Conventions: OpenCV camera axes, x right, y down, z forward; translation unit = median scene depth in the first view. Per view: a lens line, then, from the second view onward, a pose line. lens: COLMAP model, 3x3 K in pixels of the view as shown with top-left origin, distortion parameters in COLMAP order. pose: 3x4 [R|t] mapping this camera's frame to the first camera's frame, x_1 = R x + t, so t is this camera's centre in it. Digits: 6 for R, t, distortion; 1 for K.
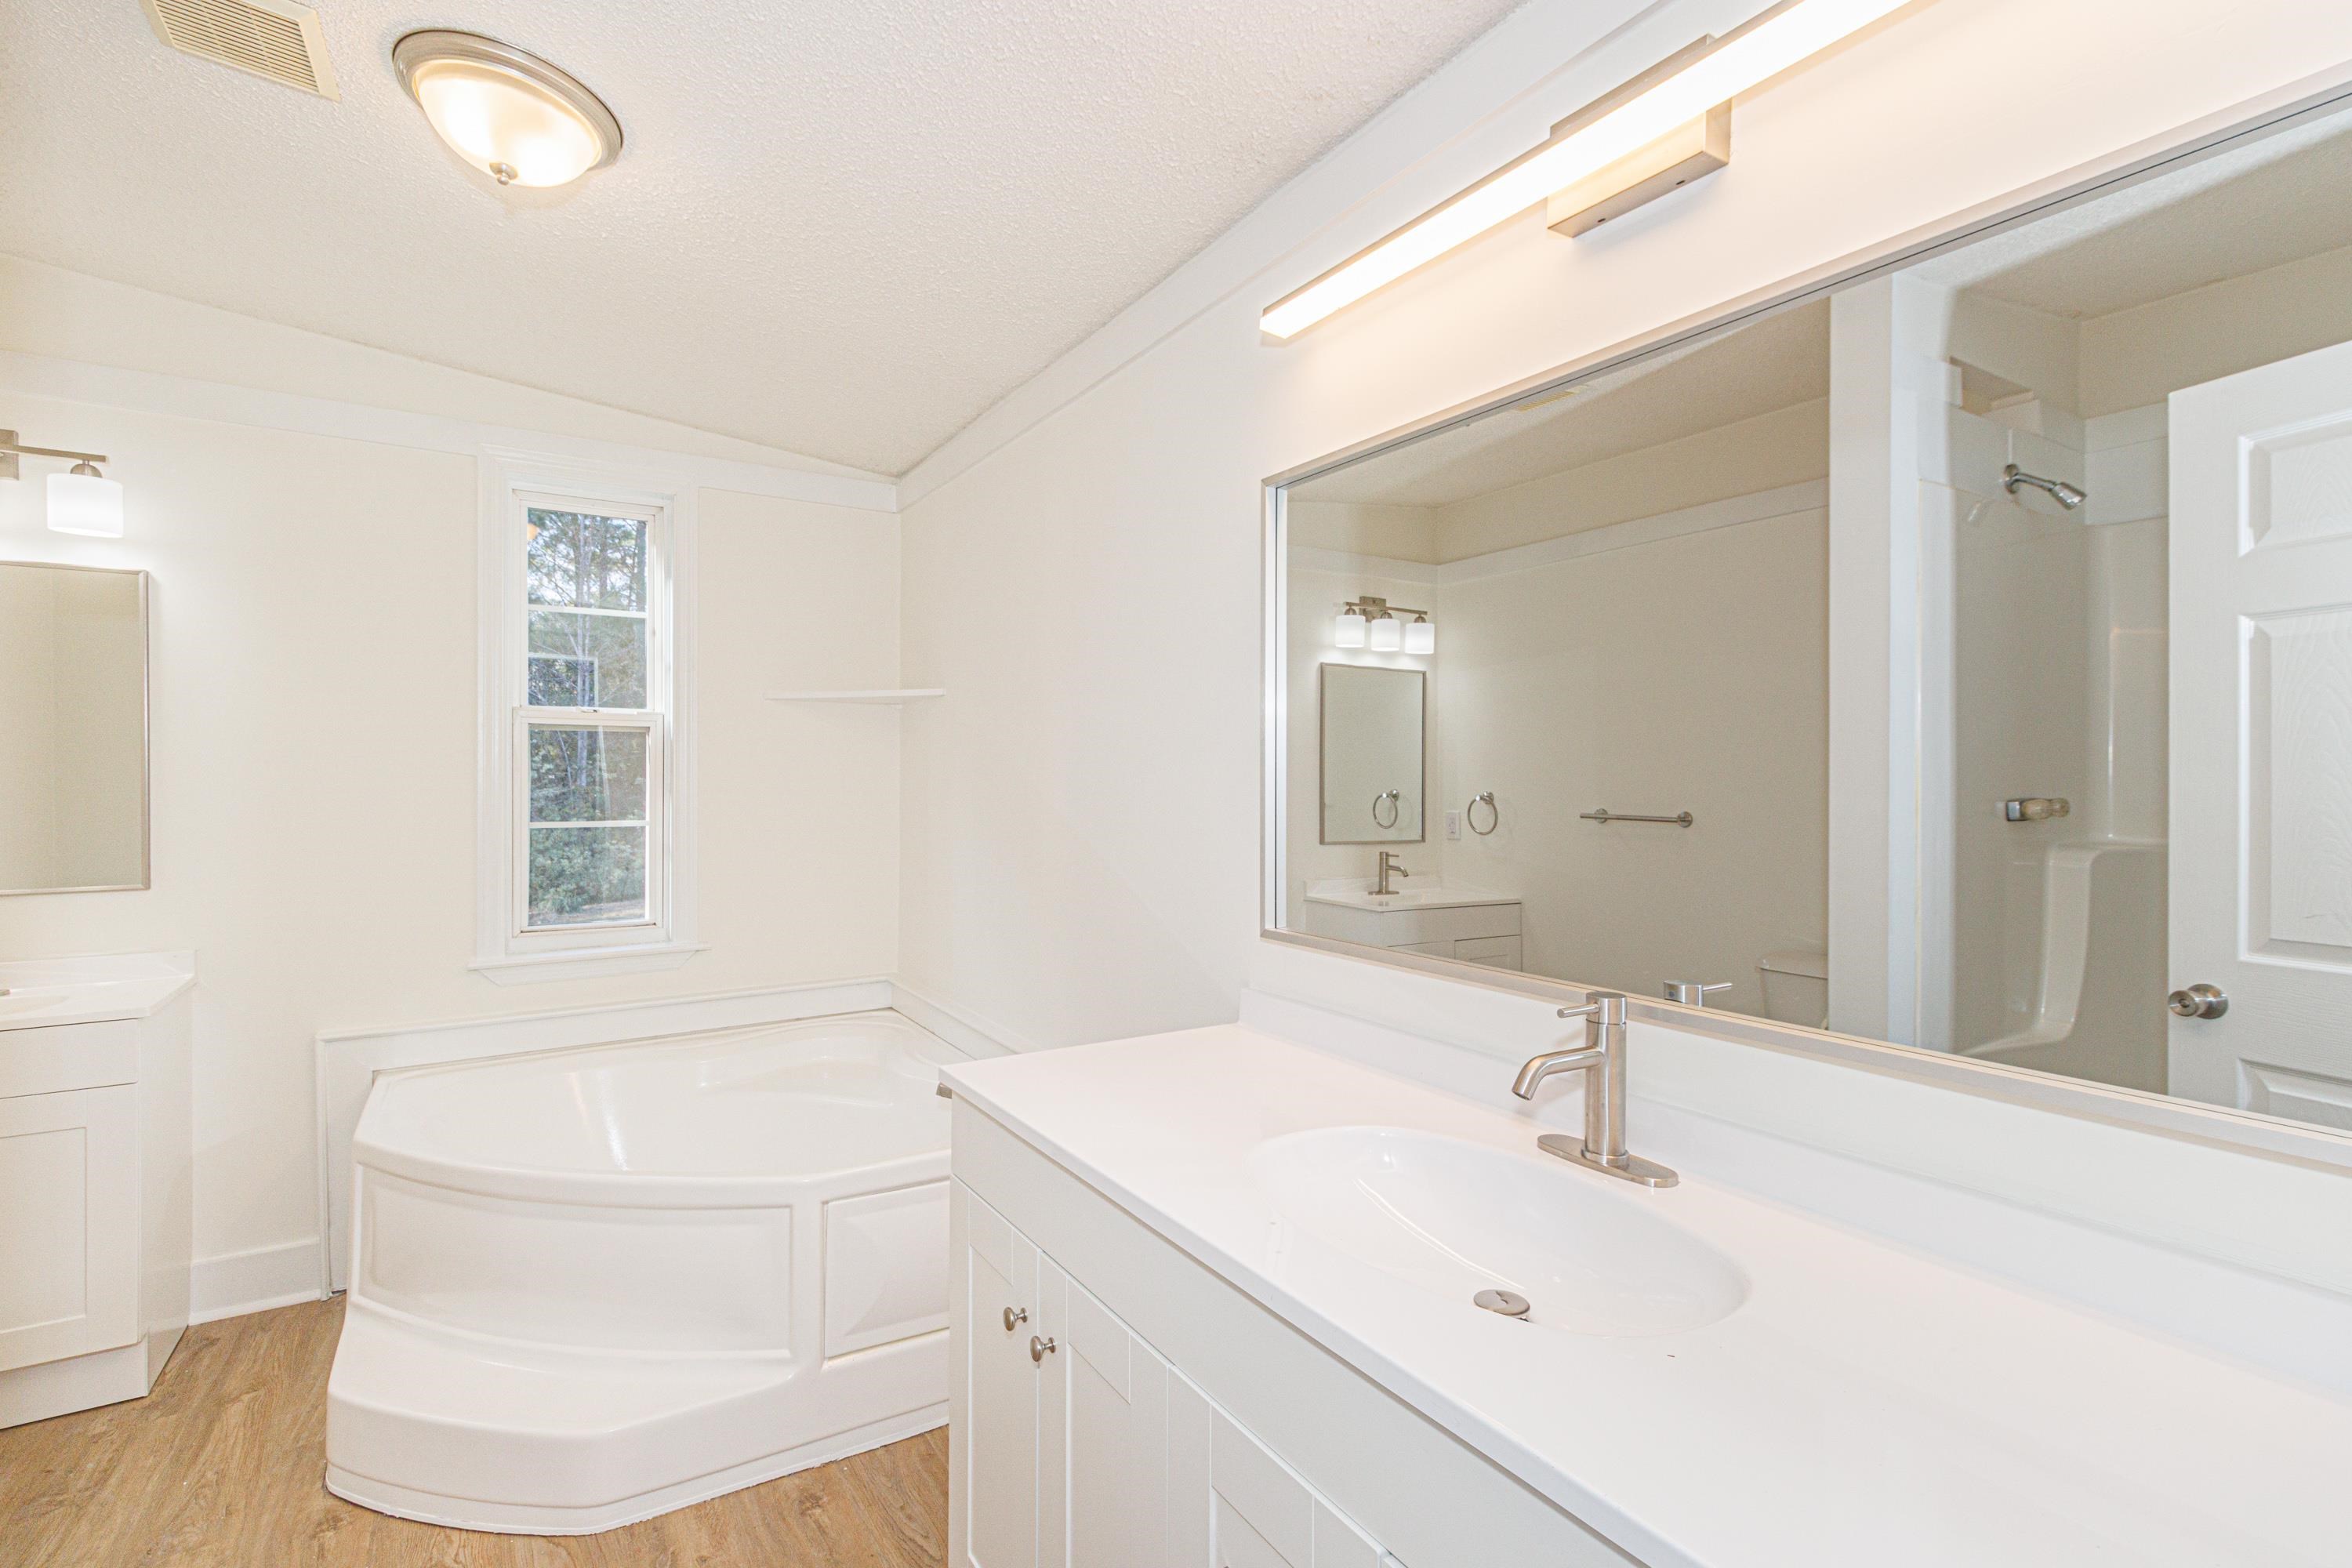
lens RADIAL K [[1088.8, 0, 1166.9], [0, 1088.8, 778.7], [0, 0, 1]] dist [0.006334, 0.001893]
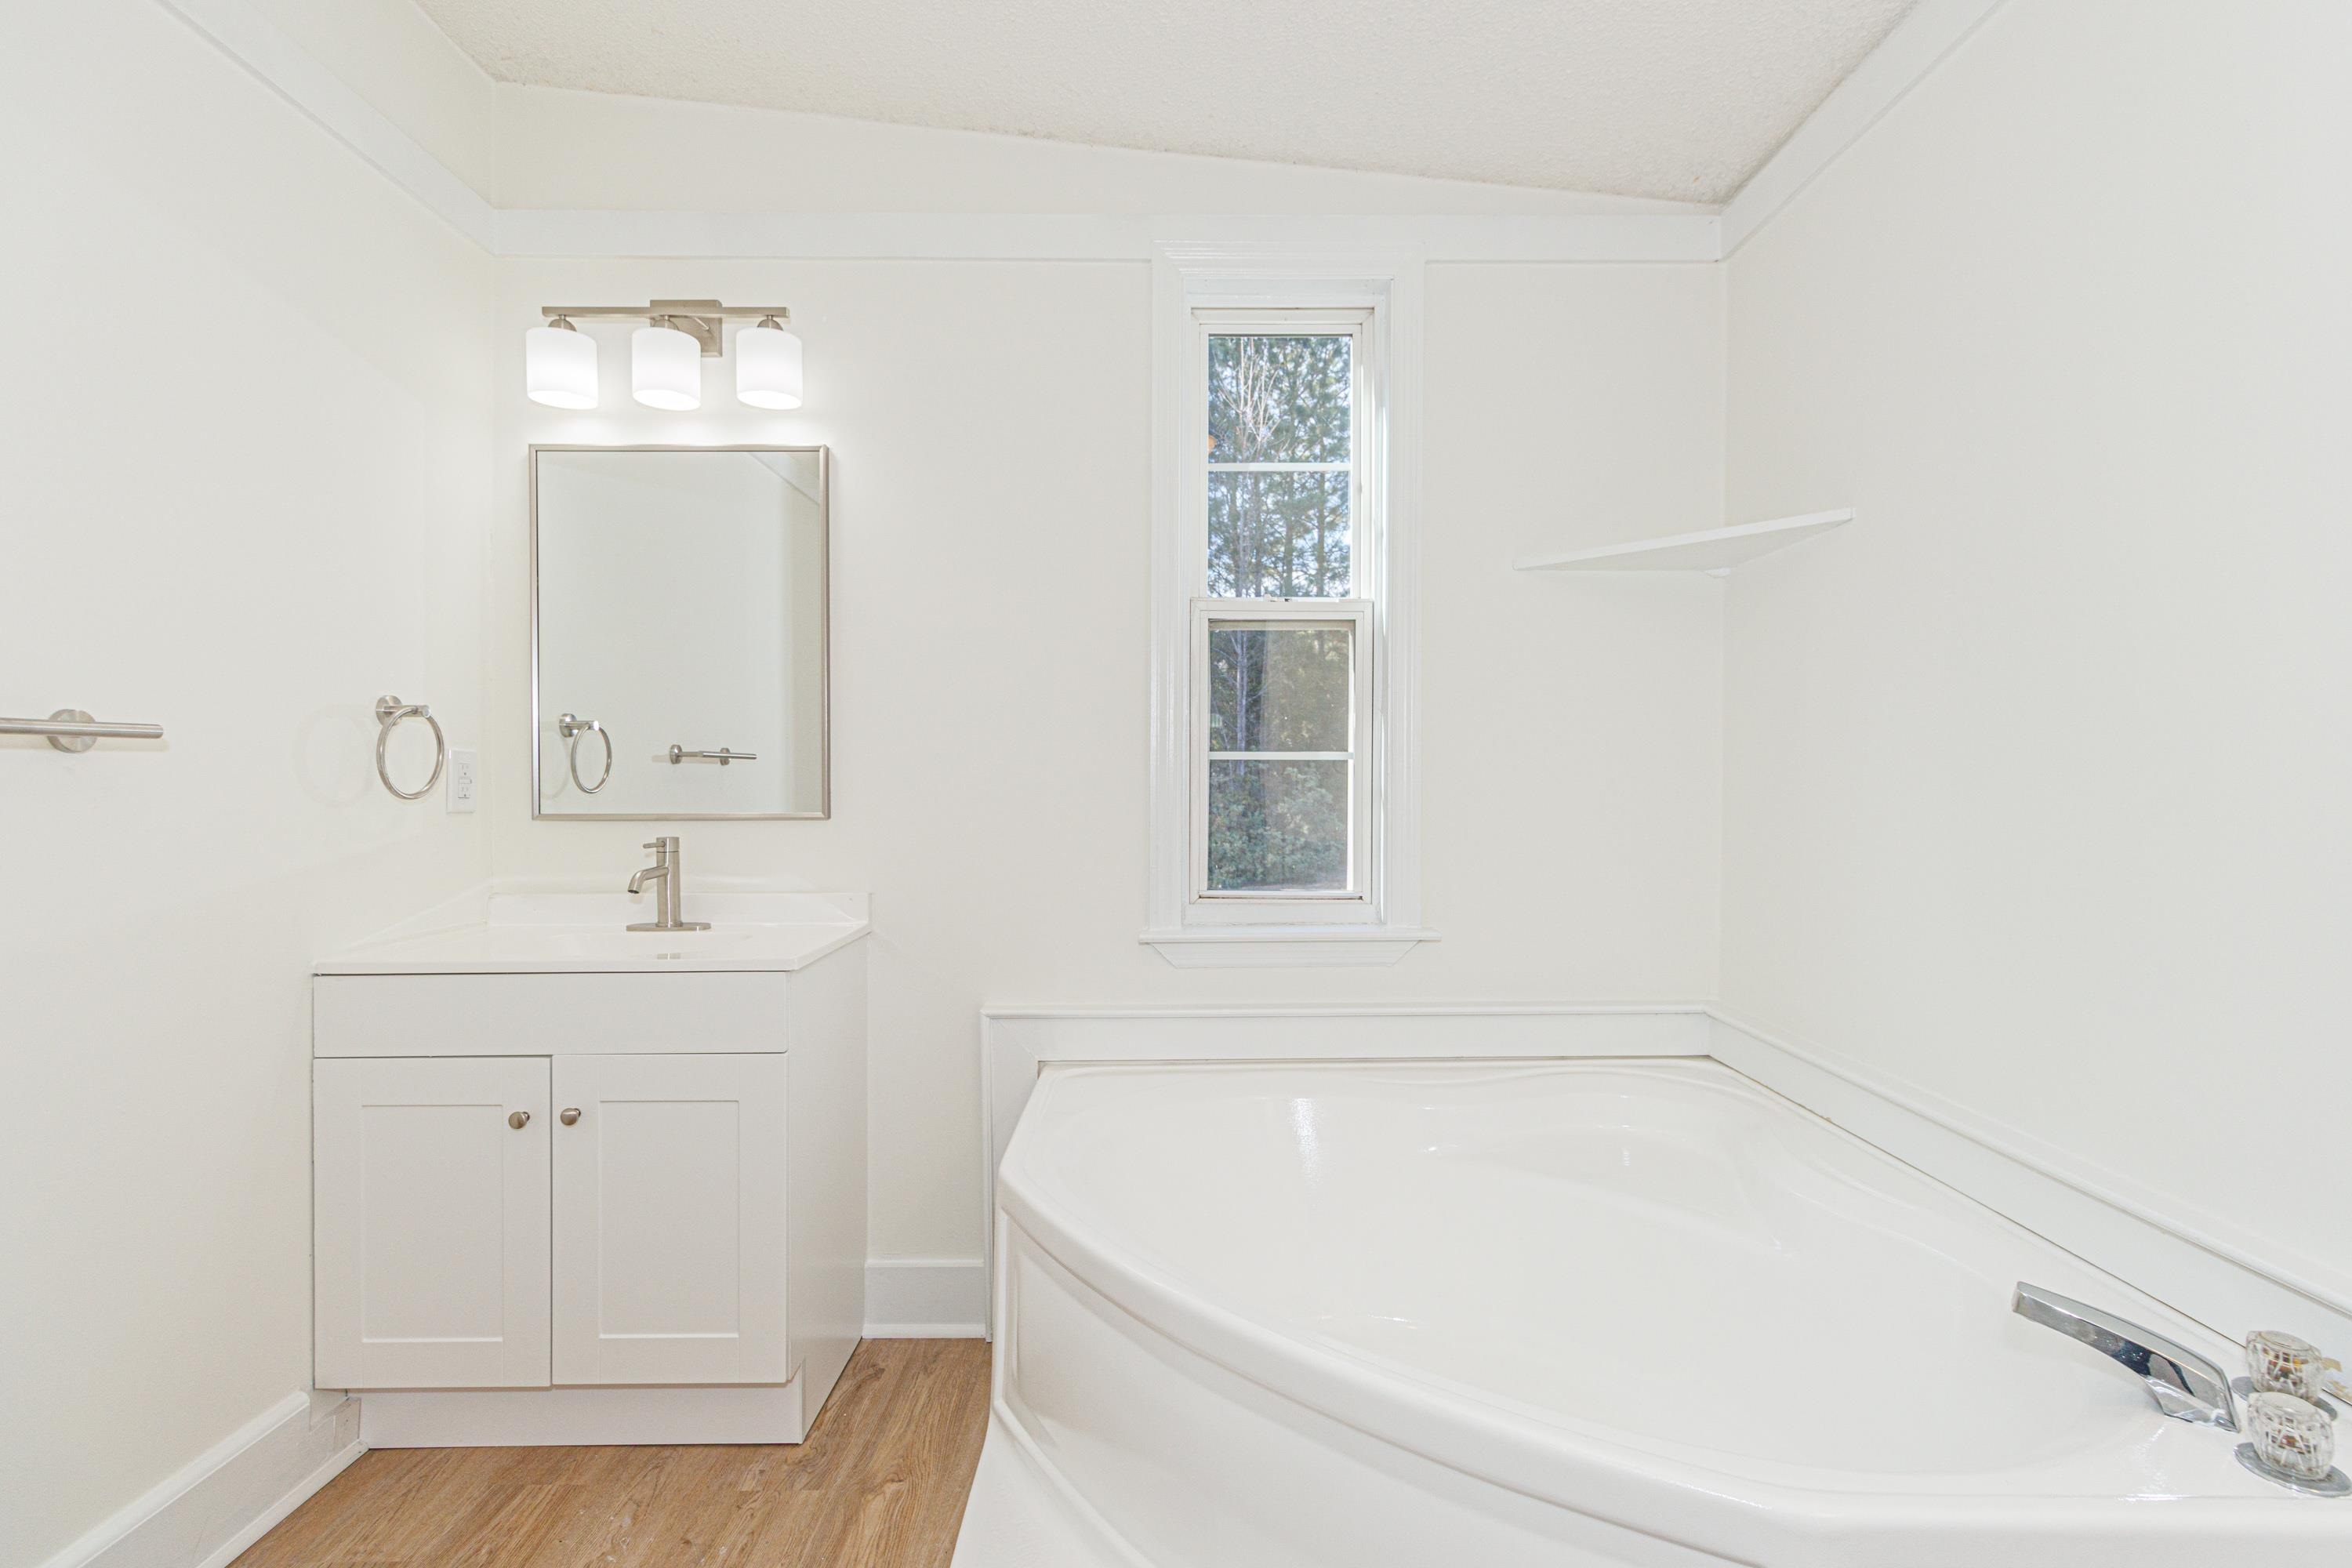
lens RADIAL K [[1088.8, 0, 1179.6], [0, 1088.8, 785.9], [0, 0, 1]] dist [0.006334, 0.001893]
pose [[0.855236, 0.006226, -0.518201, -0.244041], [-0.002694, 0.999968, 0.007568, 0.065737], [0.518231, -0.005077, 0.855226, 0.399758]]
